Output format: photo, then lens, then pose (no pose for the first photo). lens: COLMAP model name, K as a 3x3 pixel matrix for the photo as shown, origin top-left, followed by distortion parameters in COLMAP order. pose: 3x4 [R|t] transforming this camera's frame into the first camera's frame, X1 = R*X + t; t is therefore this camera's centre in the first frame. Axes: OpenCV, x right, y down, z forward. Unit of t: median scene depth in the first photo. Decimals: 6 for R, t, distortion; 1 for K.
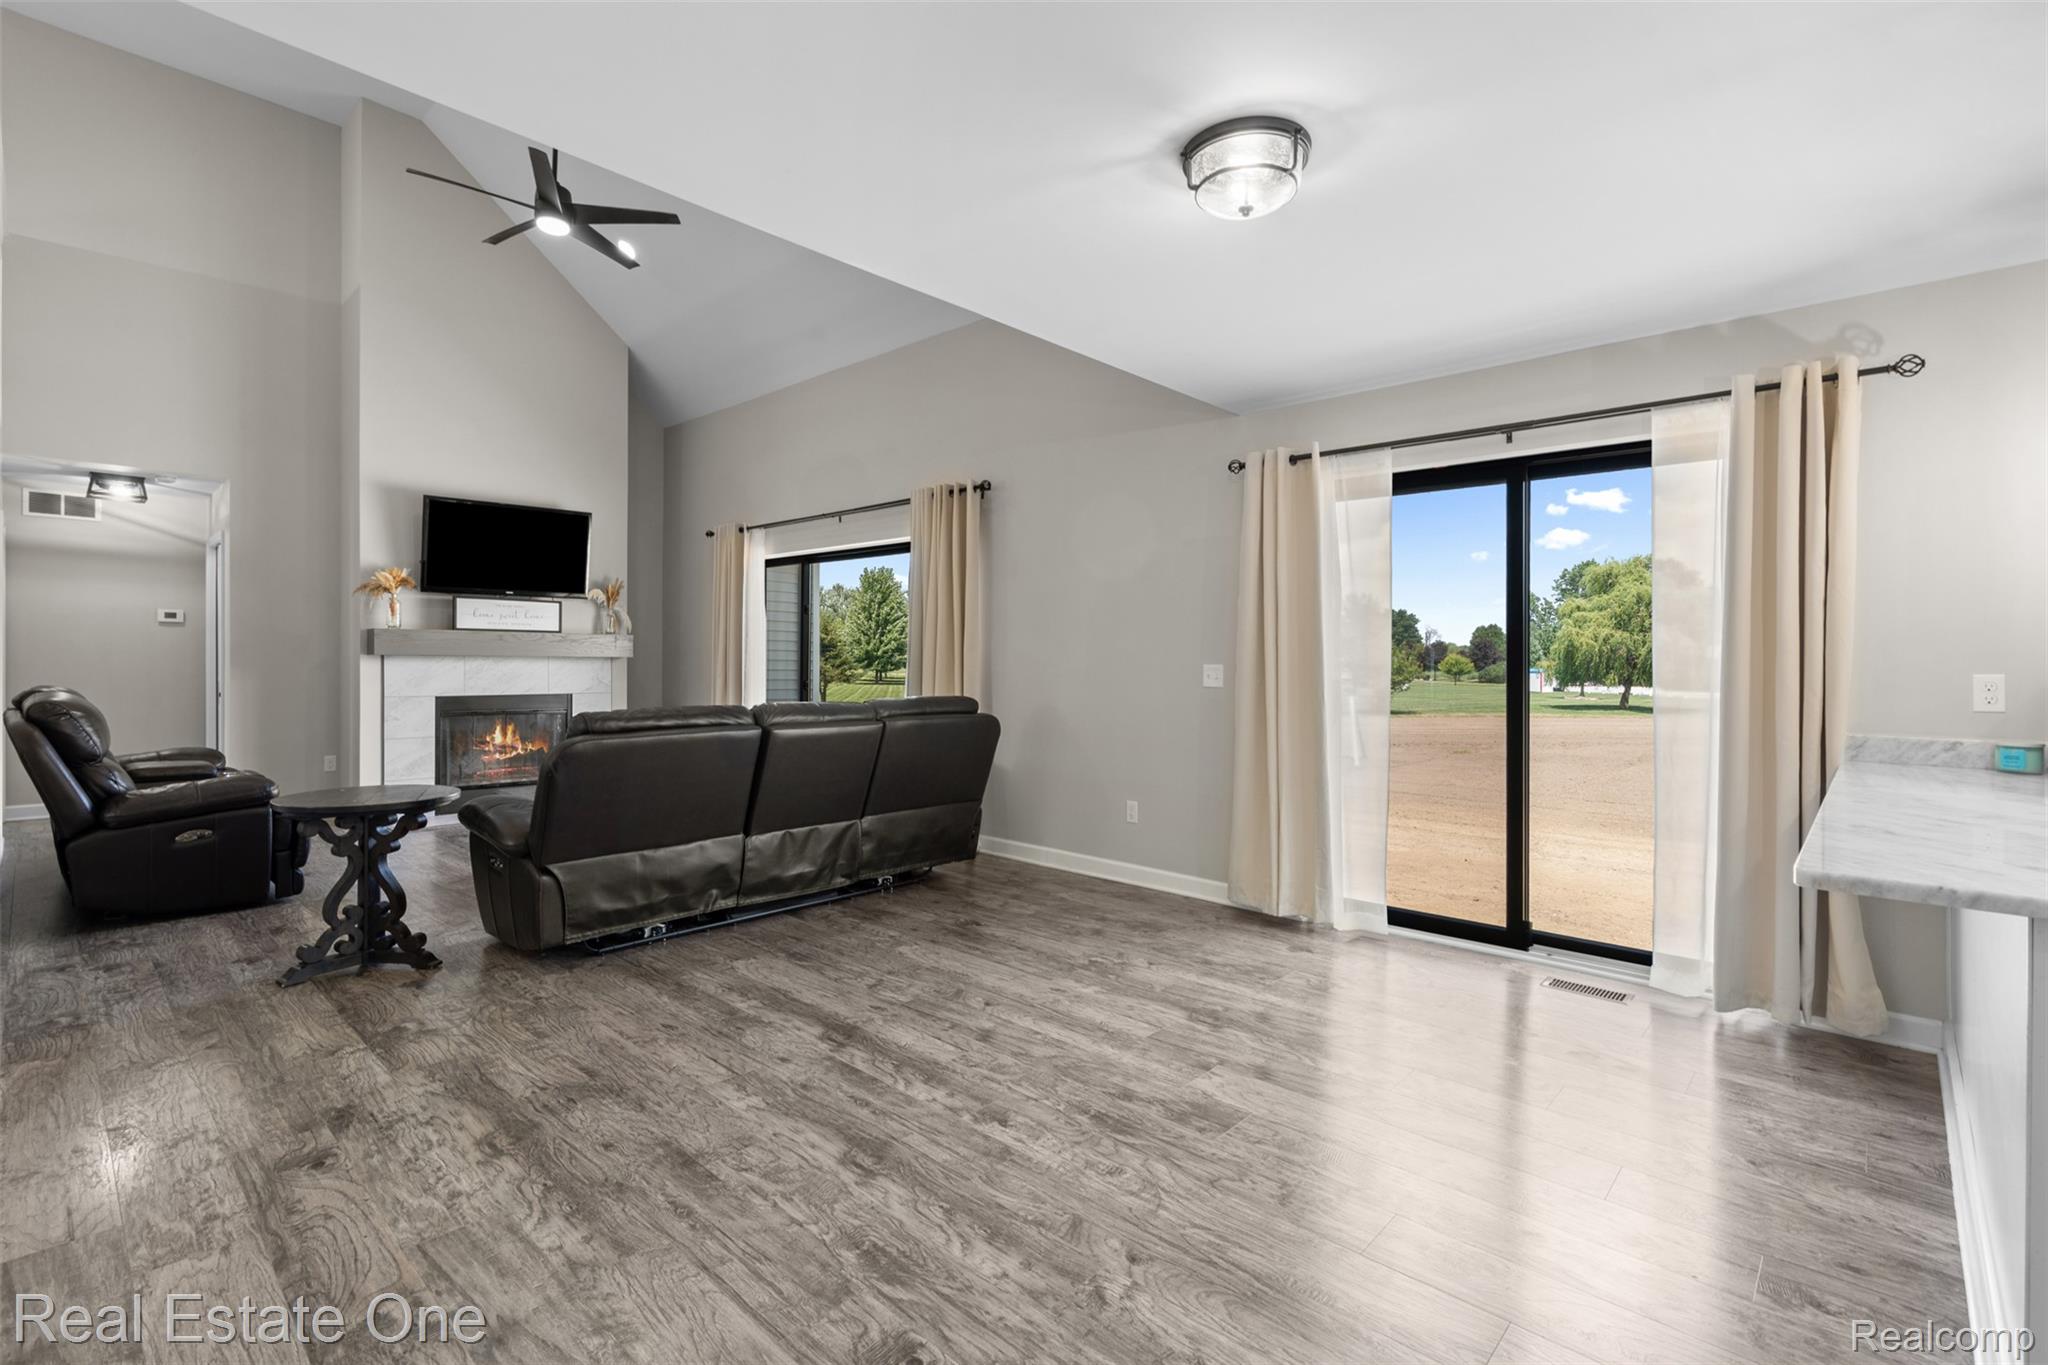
lens RADIAL K [[926.5, 0, 1031.0], [0, 926.5, 670.9], [0, 0, 1]] dist [0.022277, 0.000439]
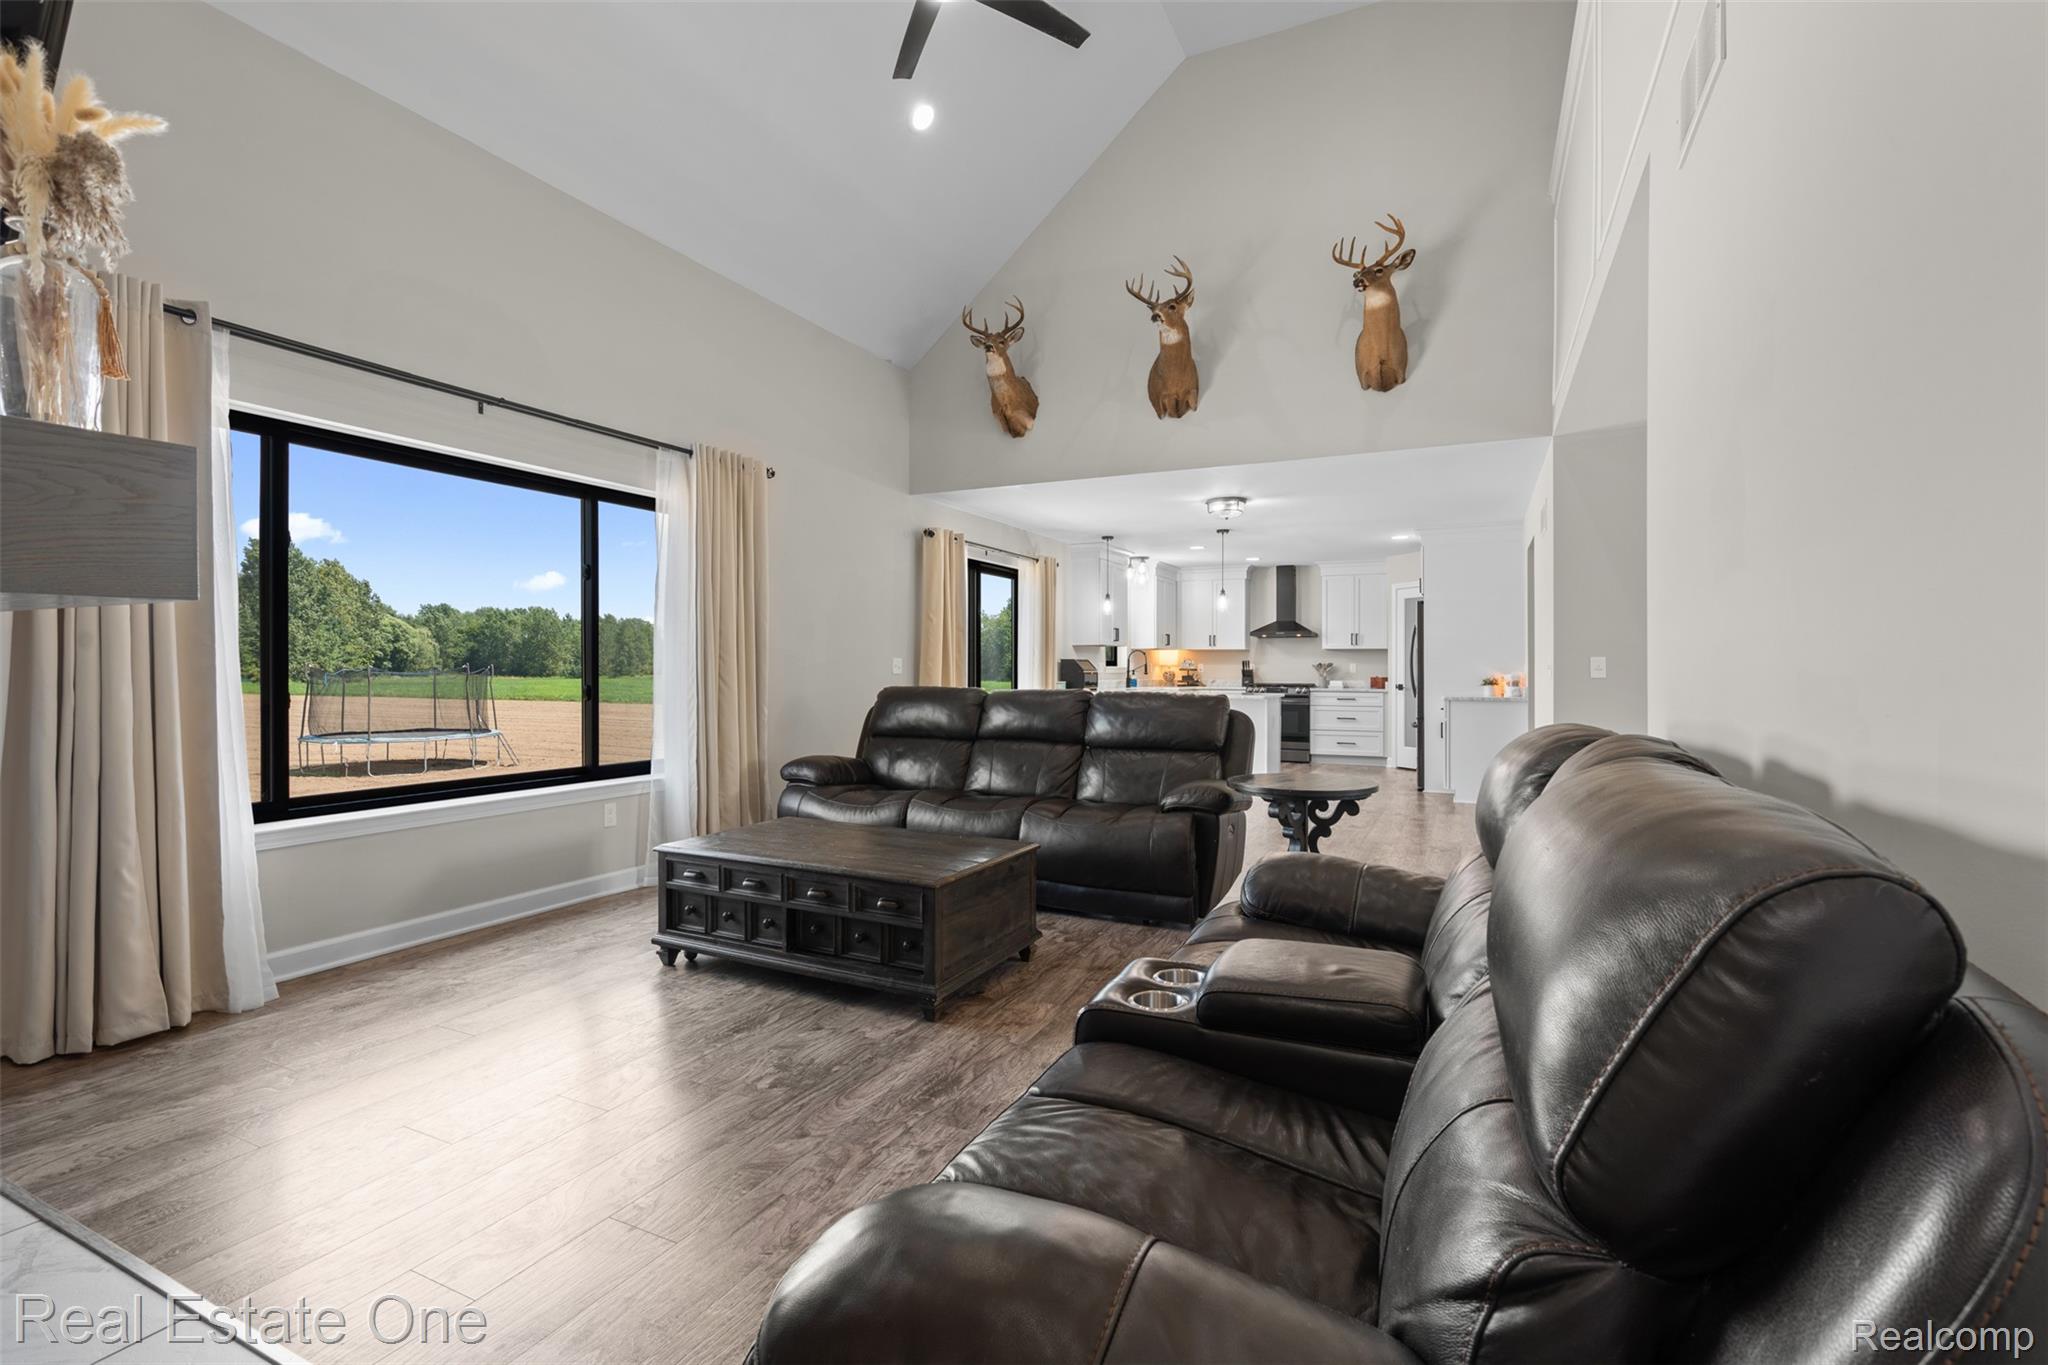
lens RADIAL K [[926.5, 0, 1025.1], [0, 926.5, 674.9], [0, 0, 1]] dist [0.022277, 0.000439]
pose [[-0.290981, -0.022573, 0.956463, -1.226486], [-0.000676, 0.999726, 0.023389, 0.010416], [-0.956729, 0.006159, -0.290916, 1.071759]]
